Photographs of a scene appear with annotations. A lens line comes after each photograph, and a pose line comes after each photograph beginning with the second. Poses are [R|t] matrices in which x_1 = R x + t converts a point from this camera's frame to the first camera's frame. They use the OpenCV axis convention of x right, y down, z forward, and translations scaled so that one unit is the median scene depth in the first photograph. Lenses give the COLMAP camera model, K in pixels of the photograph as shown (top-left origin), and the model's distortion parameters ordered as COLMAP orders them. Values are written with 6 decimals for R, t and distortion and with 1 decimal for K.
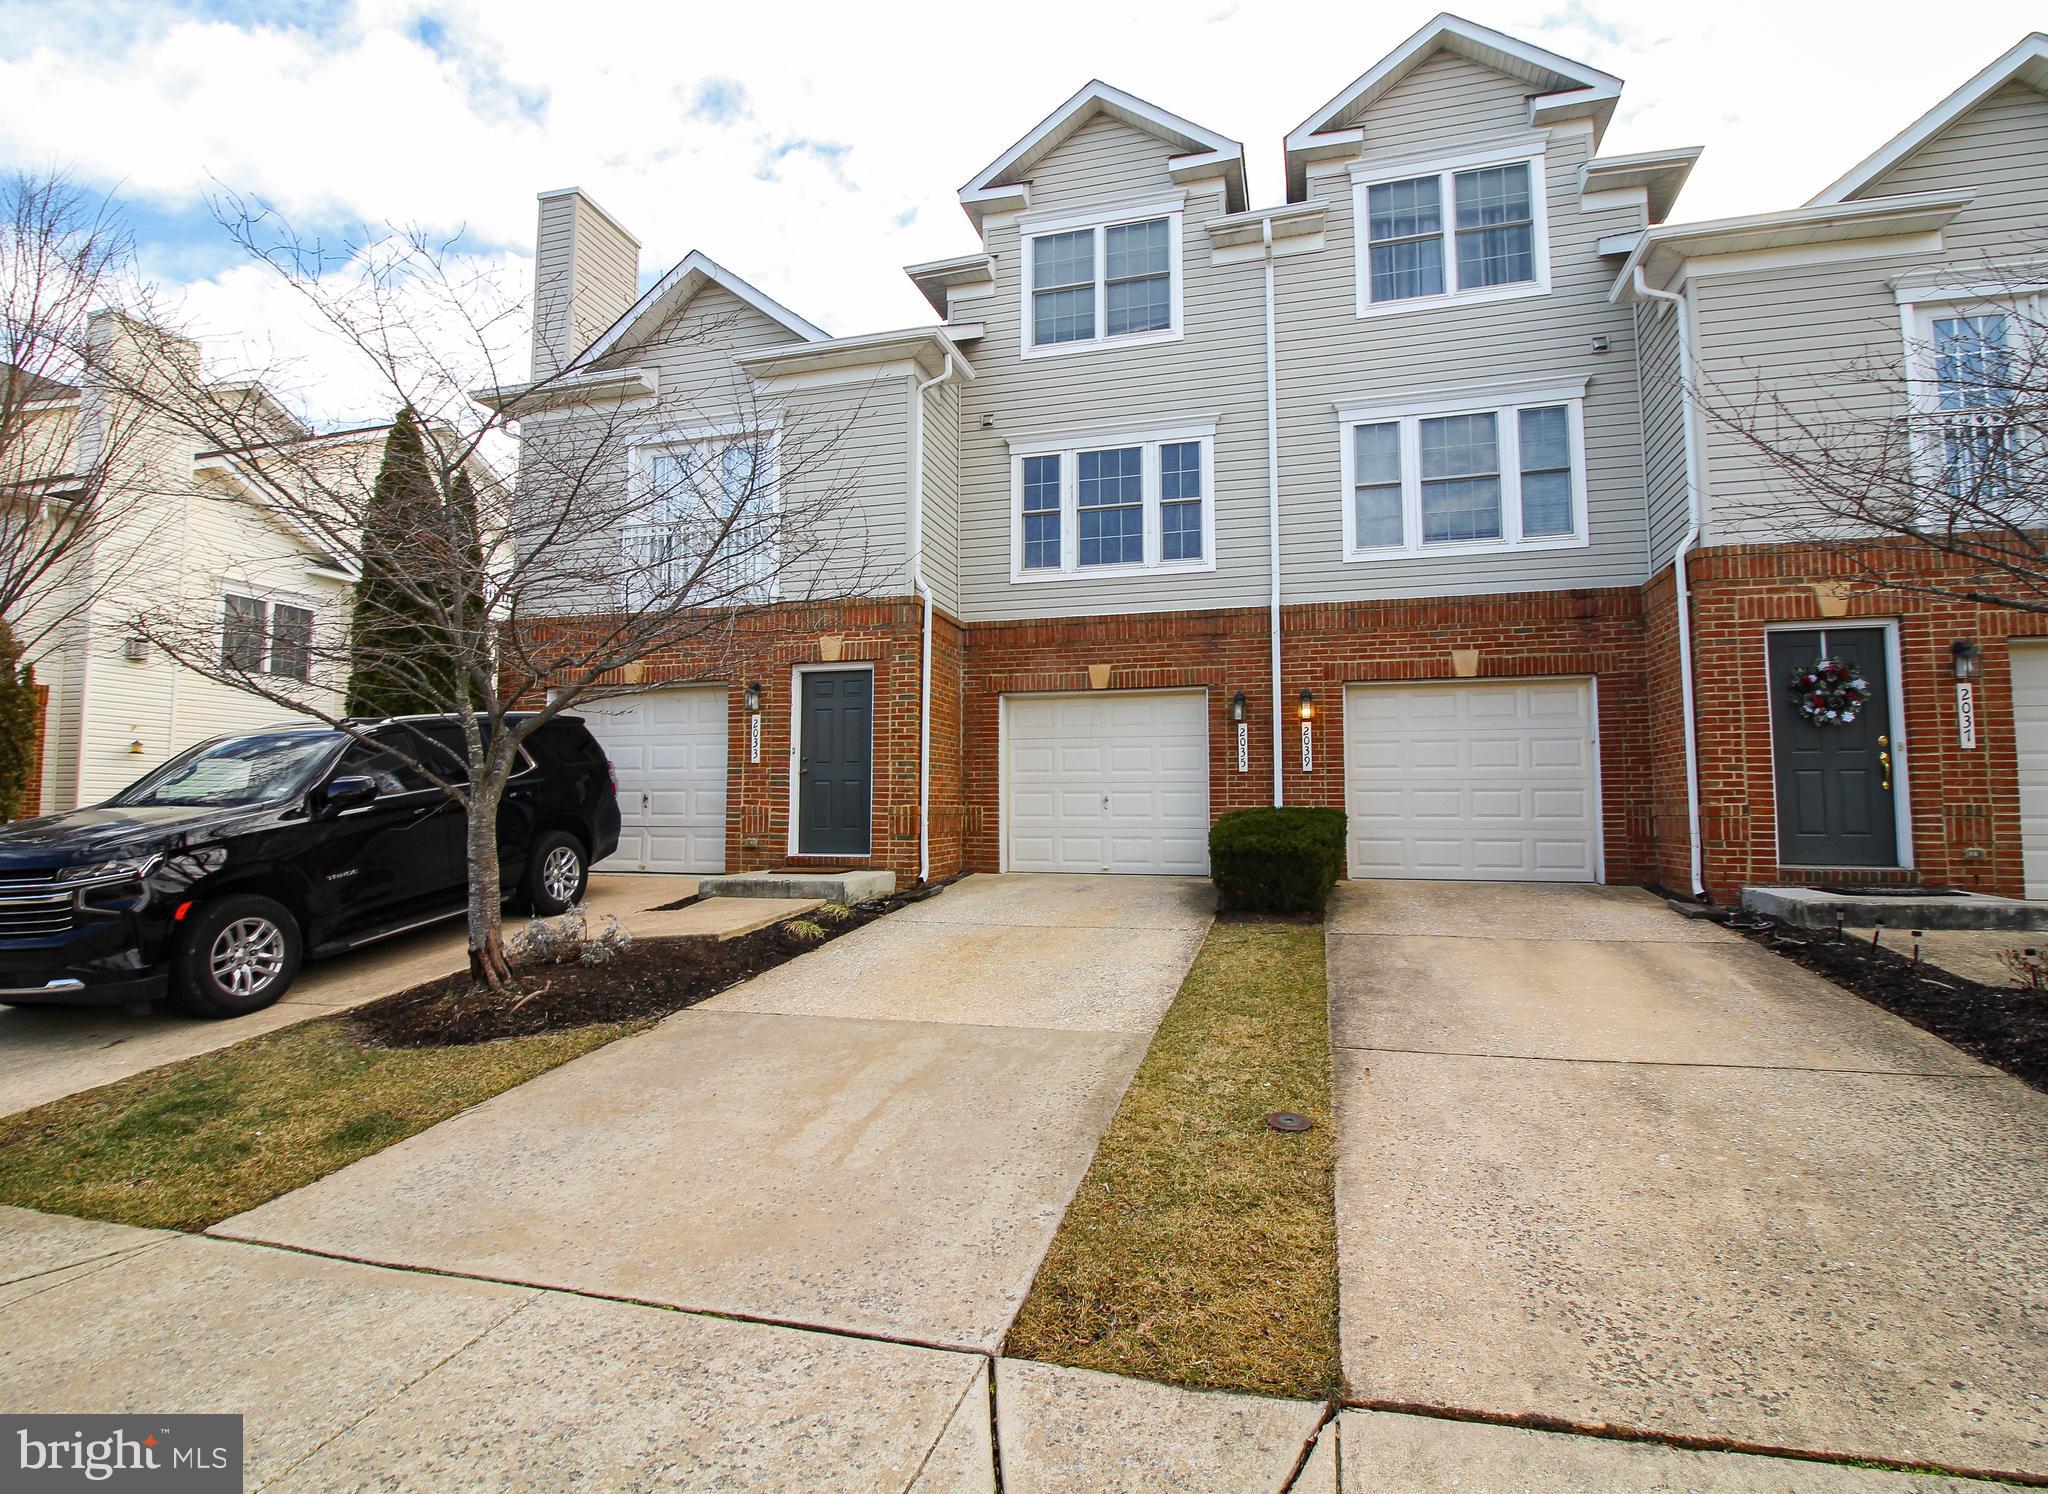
lens RADIAL K [[1022.0, 0, 1024.0], [0, 1022.0, 747.0], [0, 0, 1]] dist [-0.000209, -0.012707]
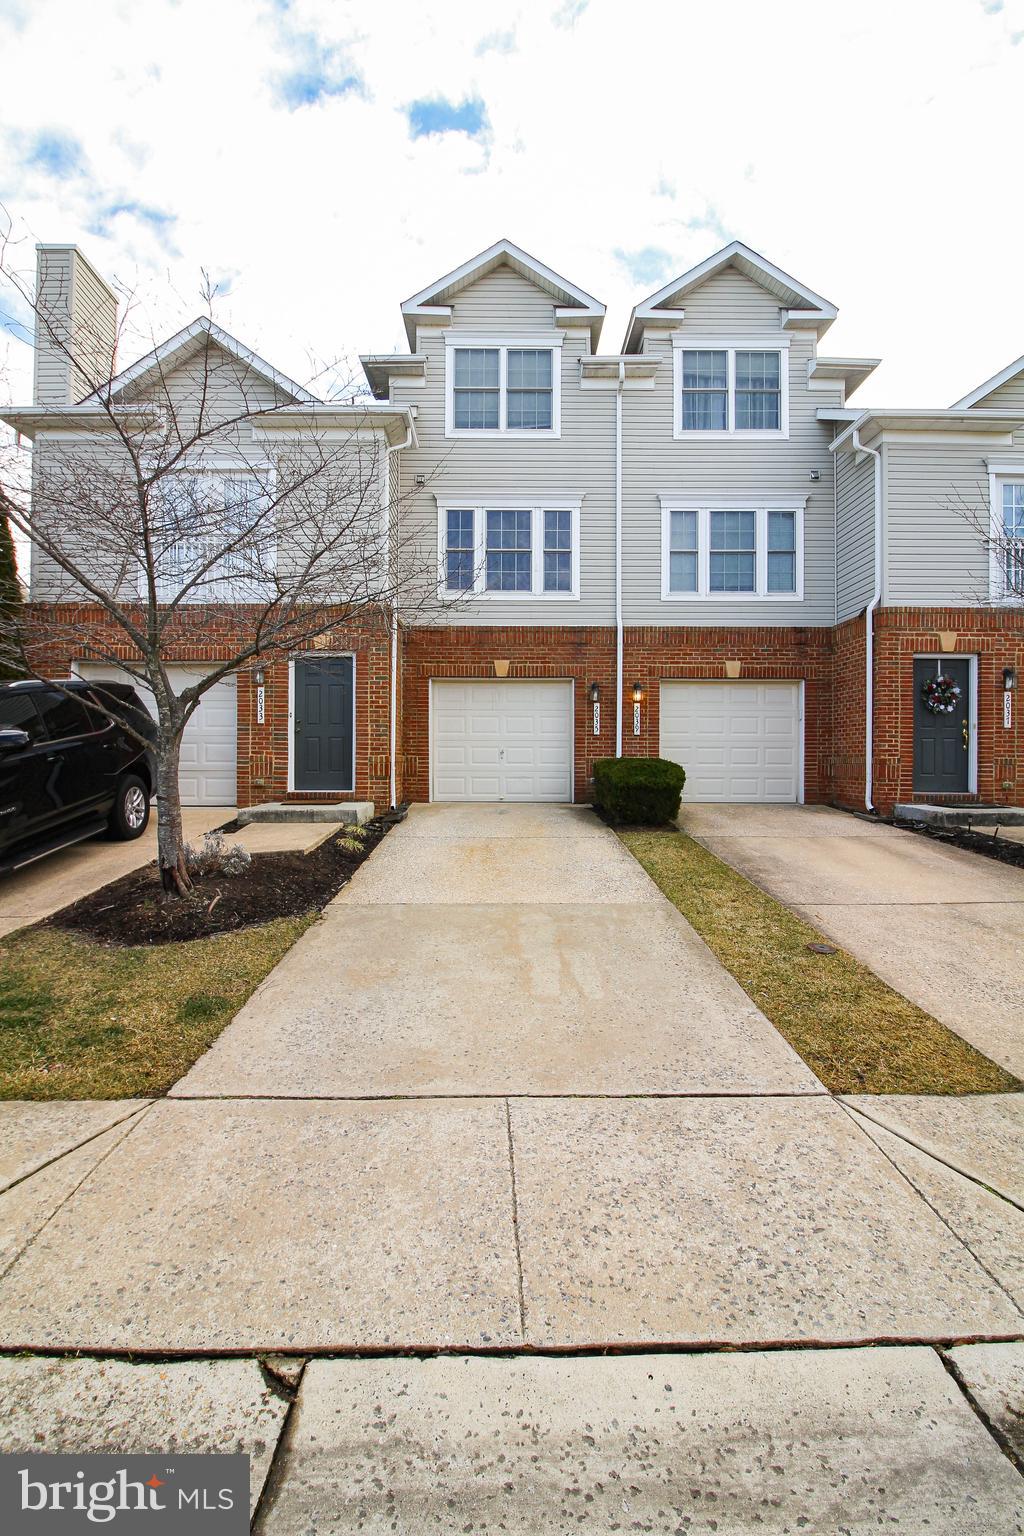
lens RADIAL K [[698.9, 0, 512.0], [0, 698.9, 768.0], [0, 0, 1]] dist [0.003606, -0.015642]
pose [[0.960762, -0.000196, 0.277372, -0.210946], [-0.020688, 0.997164, 0.072362, 0.000979], [-0.276600, -0.075261, 0.958034, 0.027981]]
